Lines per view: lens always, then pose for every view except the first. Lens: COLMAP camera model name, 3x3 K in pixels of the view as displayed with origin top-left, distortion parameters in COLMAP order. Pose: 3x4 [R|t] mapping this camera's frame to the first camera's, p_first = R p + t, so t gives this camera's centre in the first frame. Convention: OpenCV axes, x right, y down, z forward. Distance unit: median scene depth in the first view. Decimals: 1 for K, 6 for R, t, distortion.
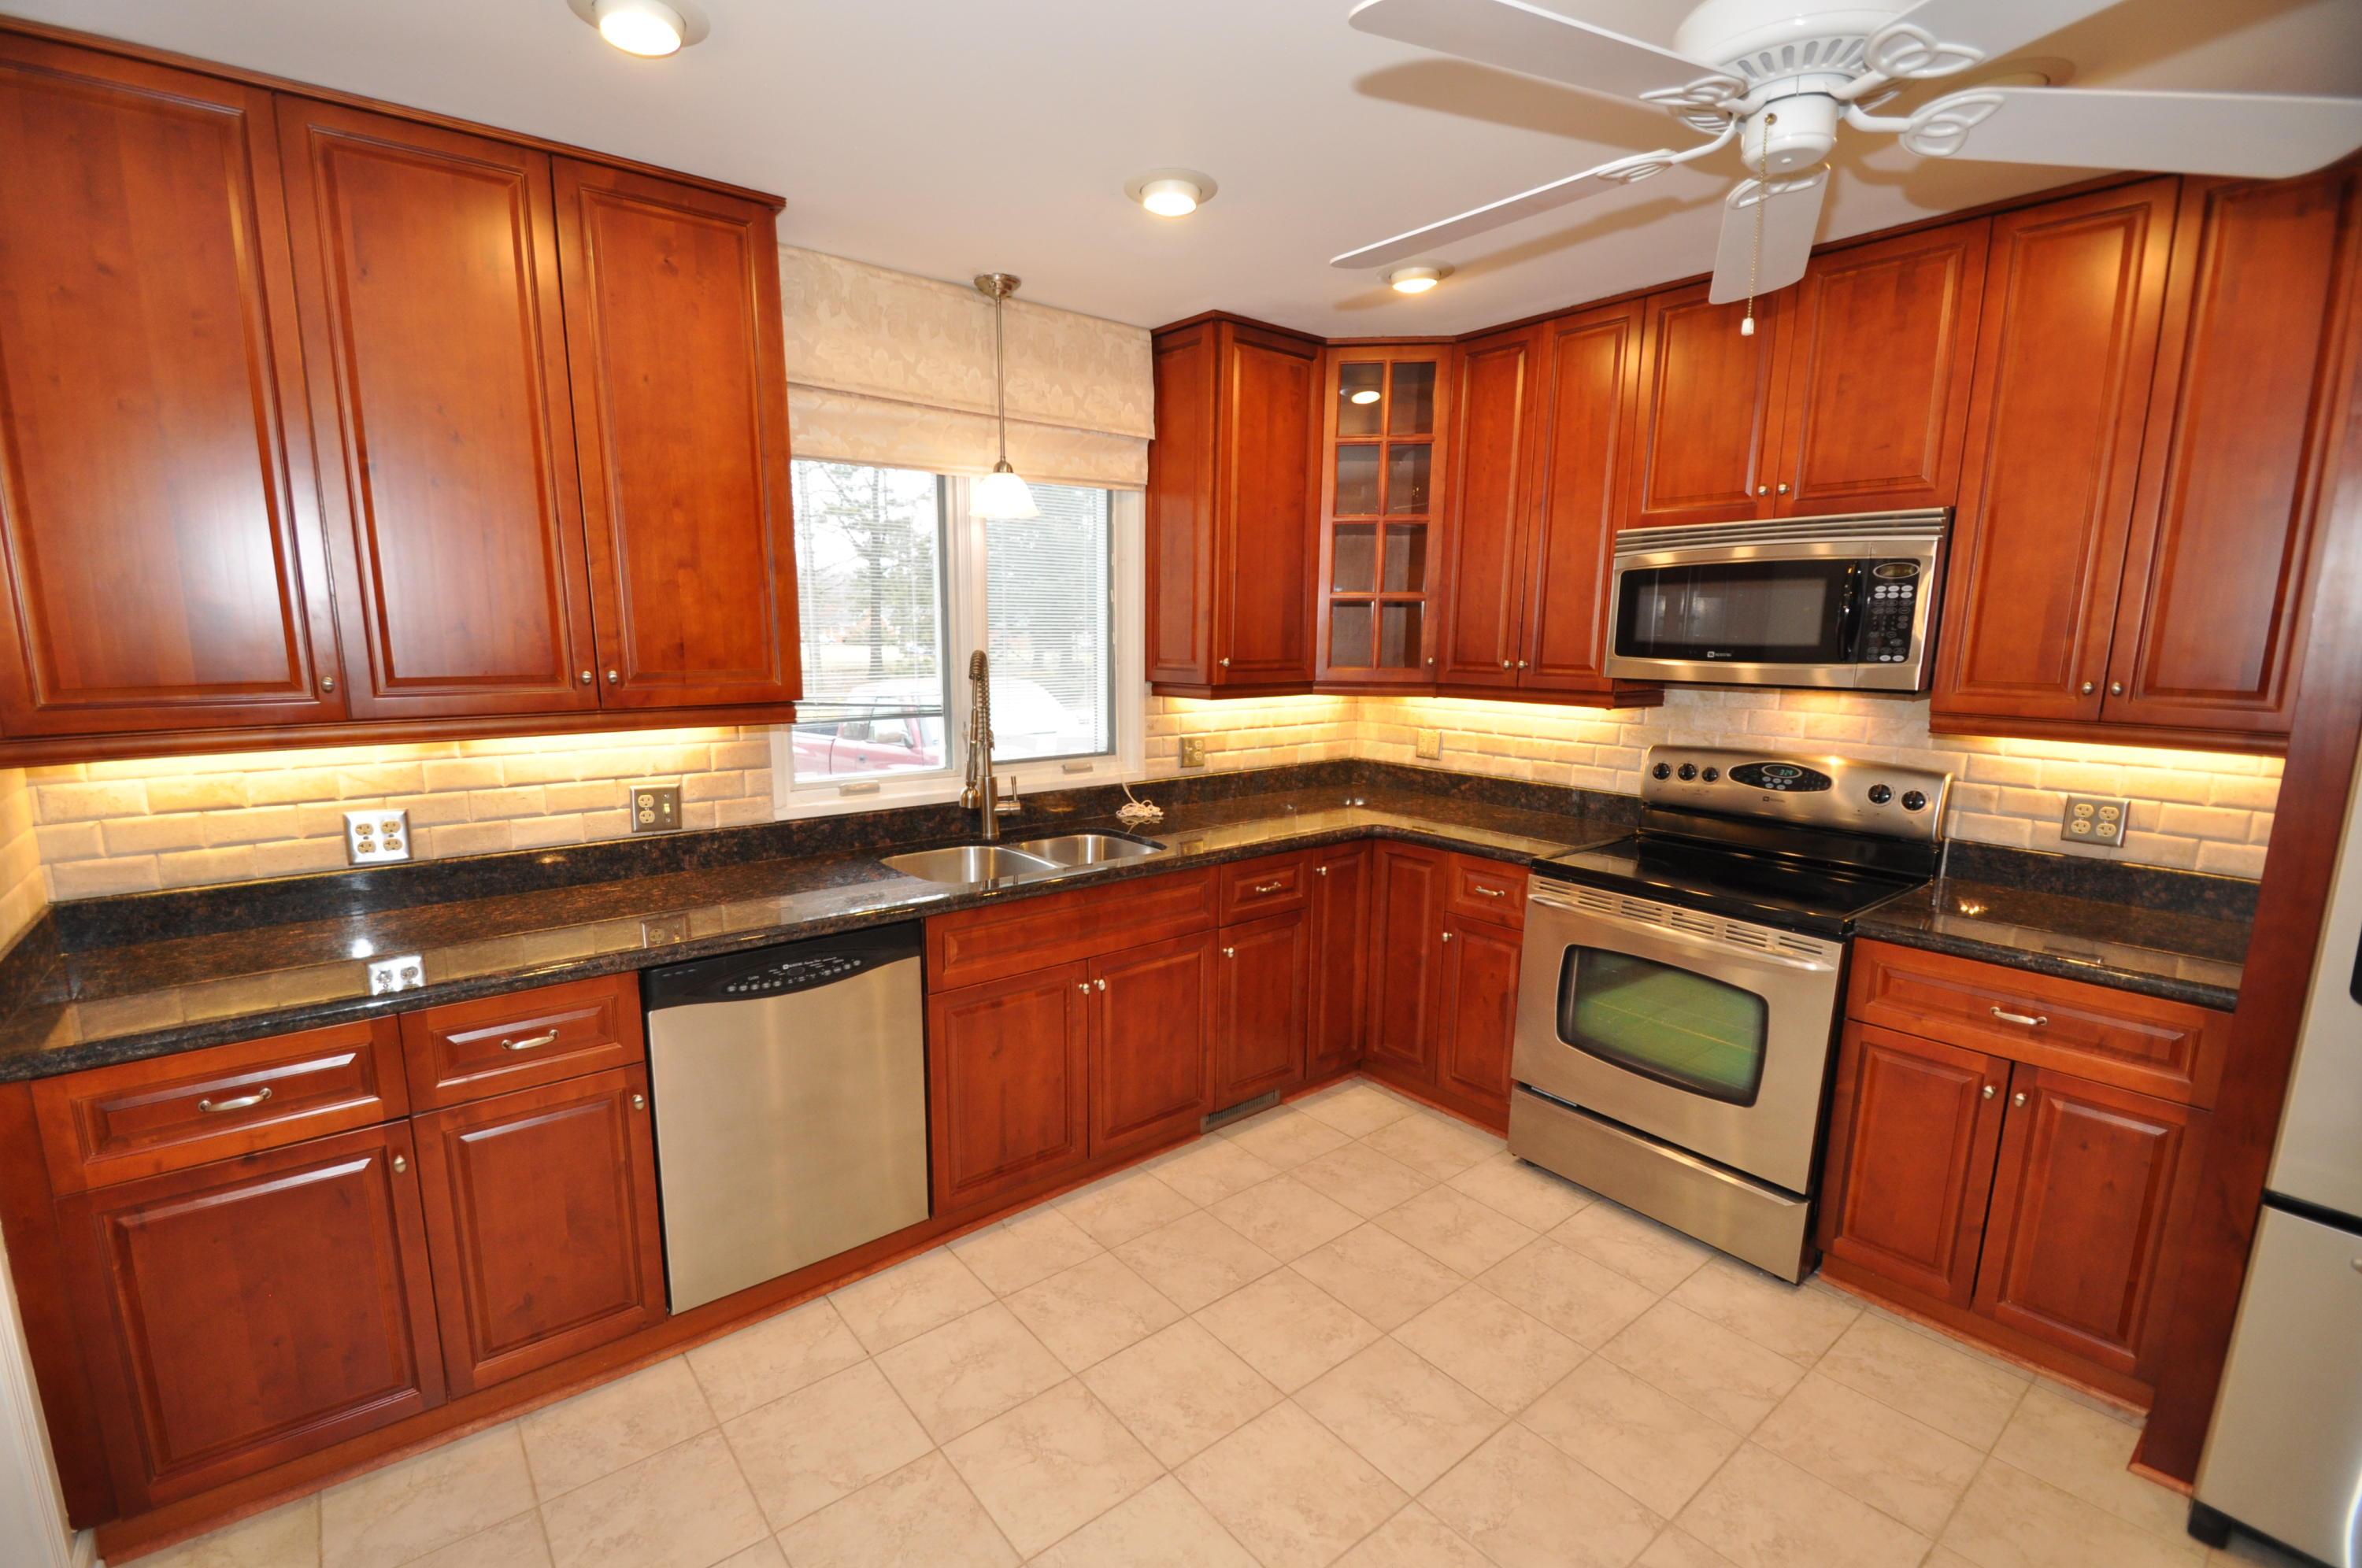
lens RADIAL K [[1045.4, 0, 1150.6], [0, 1045.4, 814.6], [0, 0, 1]] dist [0.009024, -0.013514]
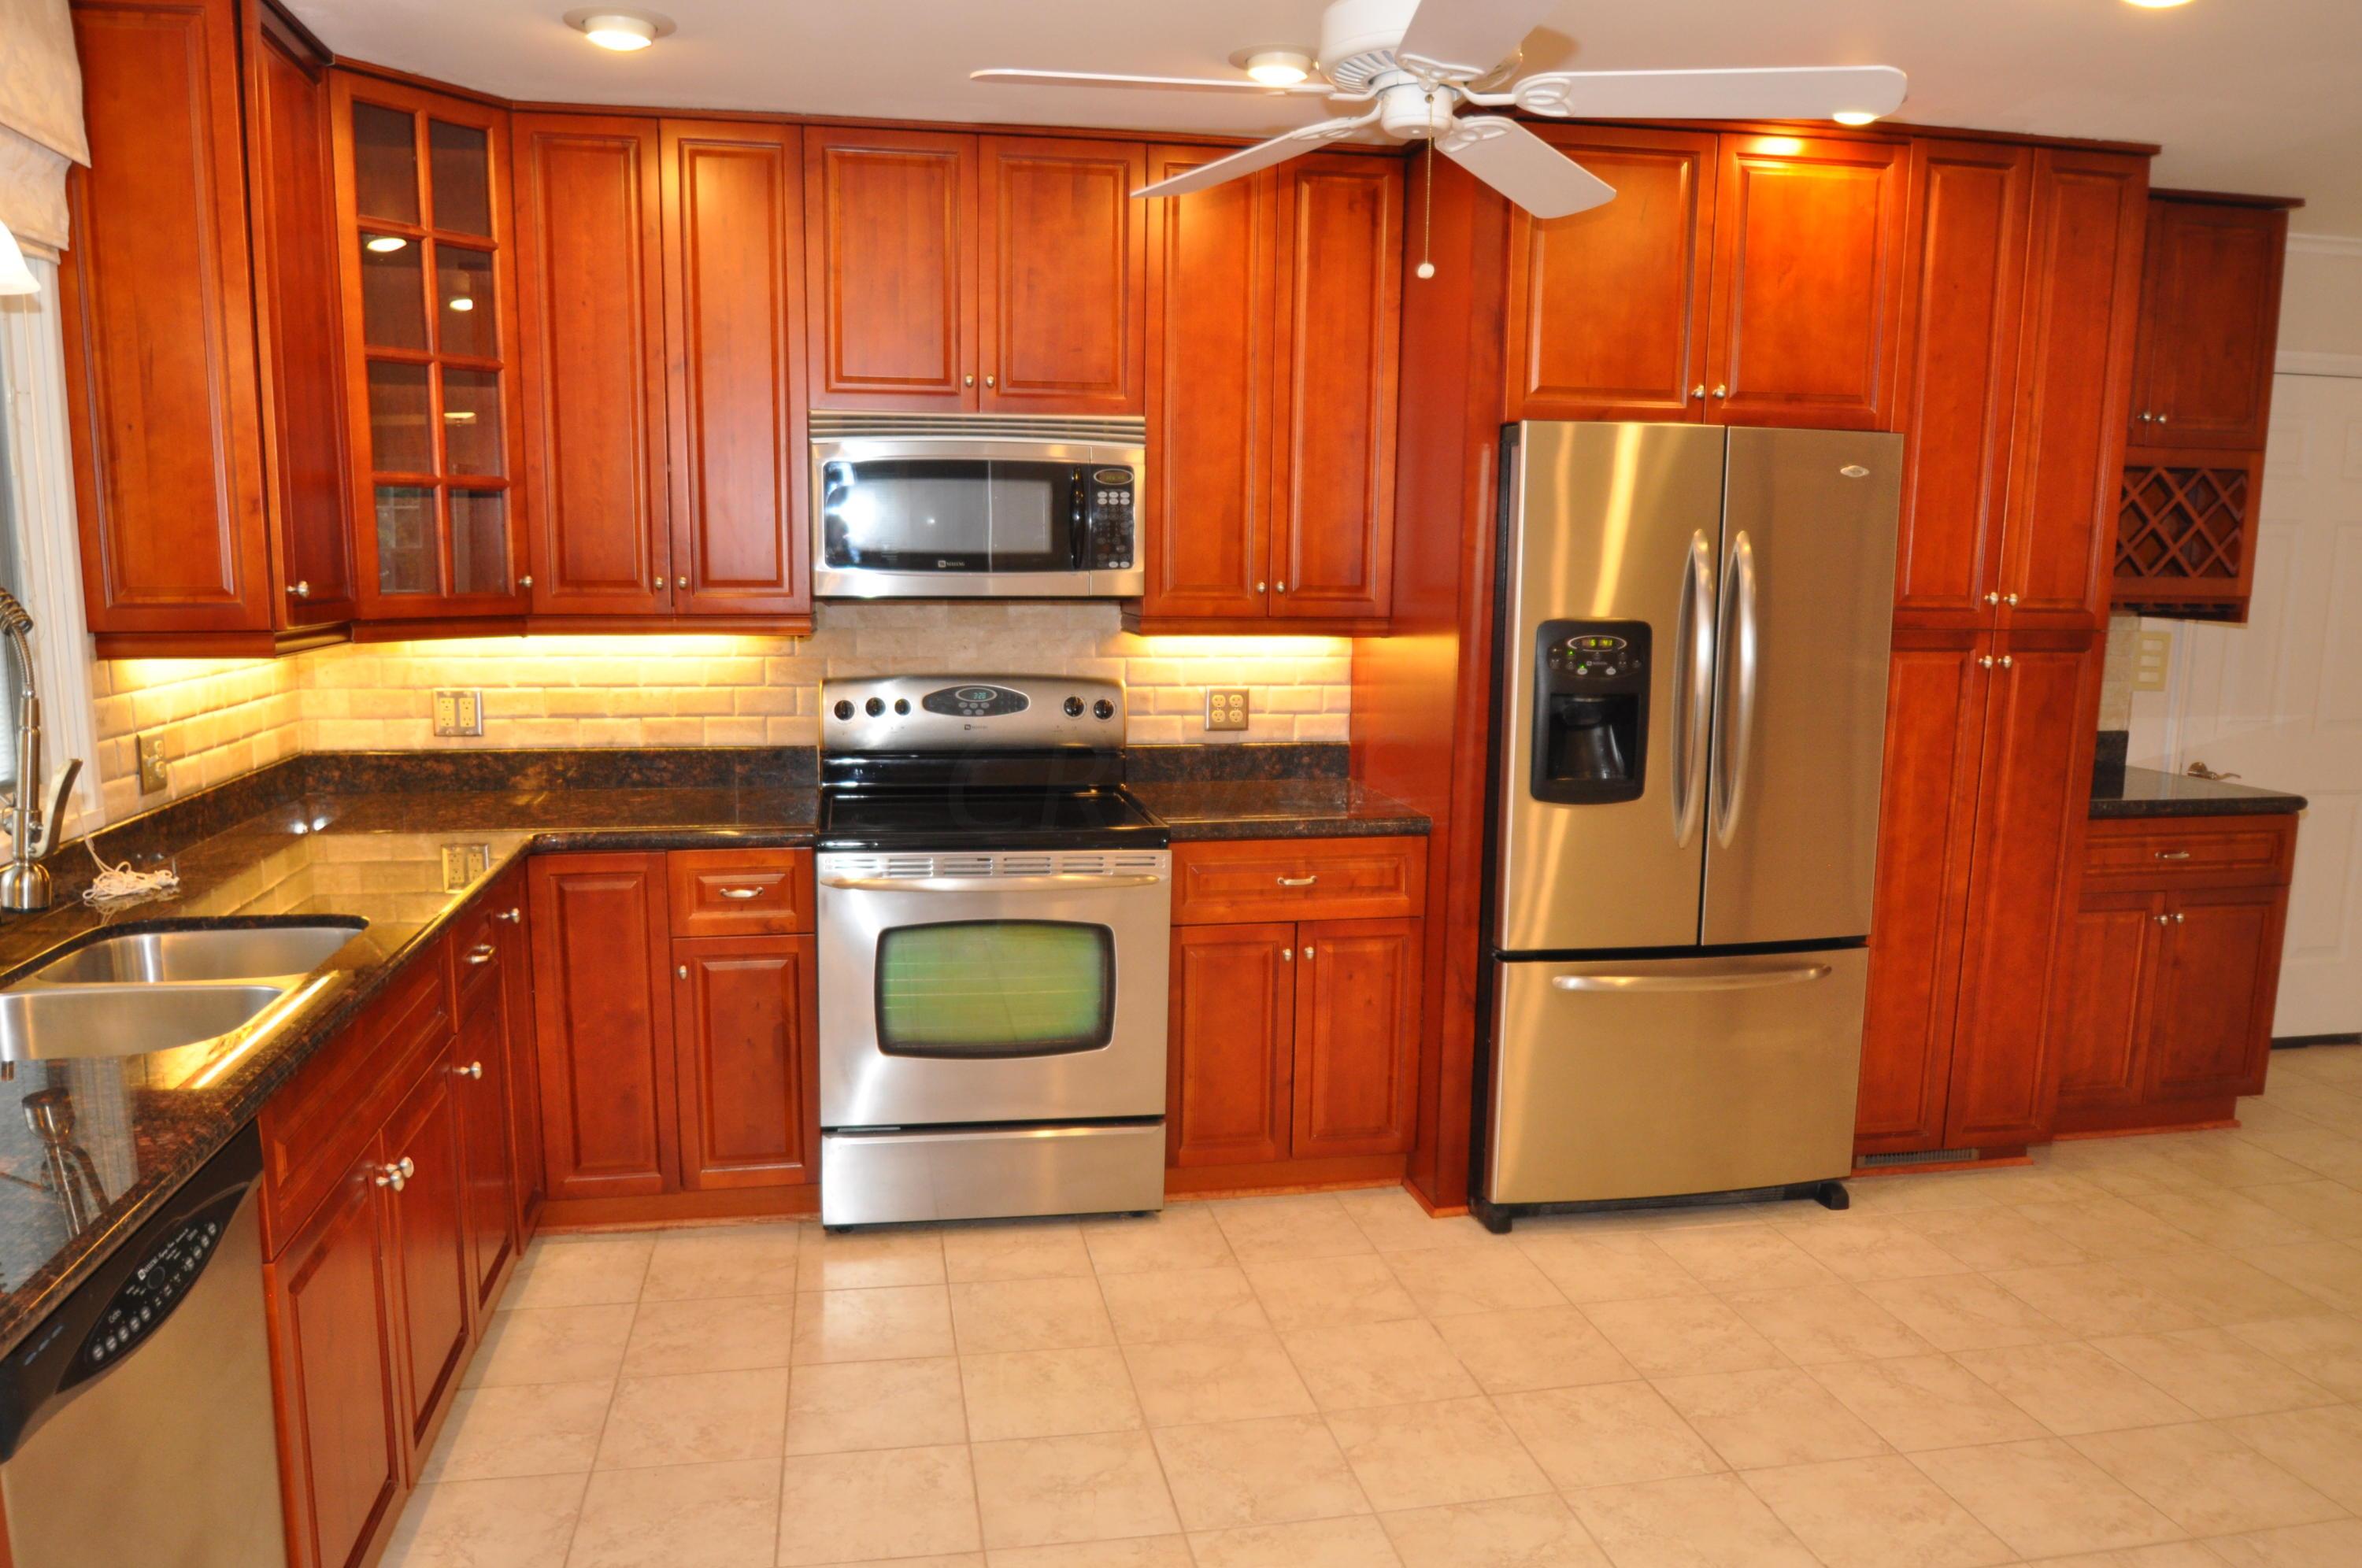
lens RADIAL K [[1635.1, 0, 1175.8], [0, 1635.1, 806.8], [0, 0, 1]] dist [-0.036022, 0.002280]
pose [[0.456903, -0.139055, 0.878581, -0.632626], [0.149947, 0.985611, 0.078016, -0.034278], [-0.876787, 0.096095, 0.471179, 0.234070]]
